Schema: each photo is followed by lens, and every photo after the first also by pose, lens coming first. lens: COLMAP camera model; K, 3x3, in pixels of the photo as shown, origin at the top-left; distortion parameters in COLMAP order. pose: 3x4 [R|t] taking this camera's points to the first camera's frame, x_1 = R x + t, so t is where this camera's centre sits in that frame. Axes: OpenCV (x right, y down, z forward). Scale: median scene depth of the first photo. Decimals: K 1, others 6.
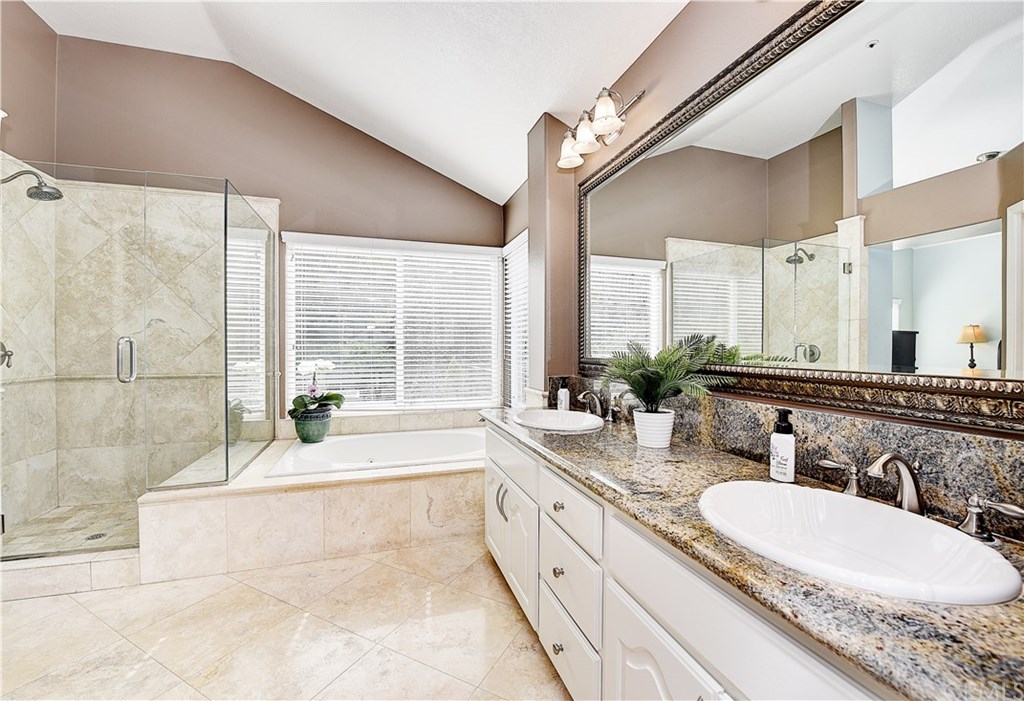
lens RADIAL K [[420.4, 0, 510.3], [0, 420.4, 352.3], [0, 0, 1]] dist [-0.015197, -0.002375]
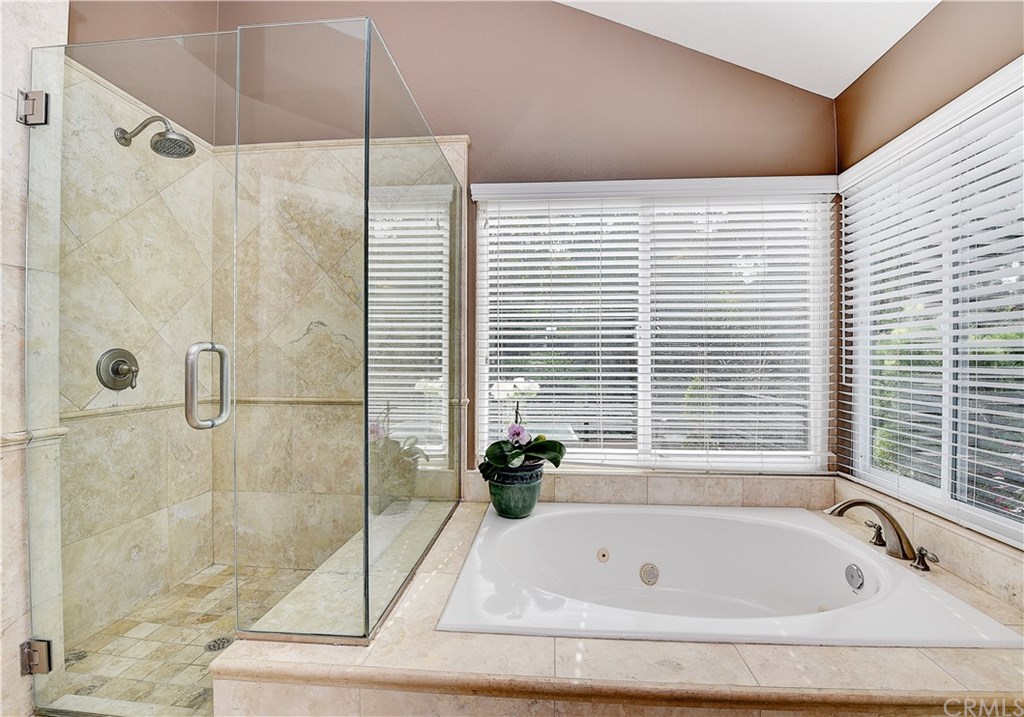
lens RADIAL K [[422.6, 0, 516.0], [0, 422.6, 358.7], [0, 0, 1]] dist [-0.014267, -0.000731]
pose [[0.922406, -0.000115, -0.386222, -0.243965], [-0.005451, 0.999896, -0.013315, -0.007520], [0.386183, 0.014387, 0.922310, 0.451748]]
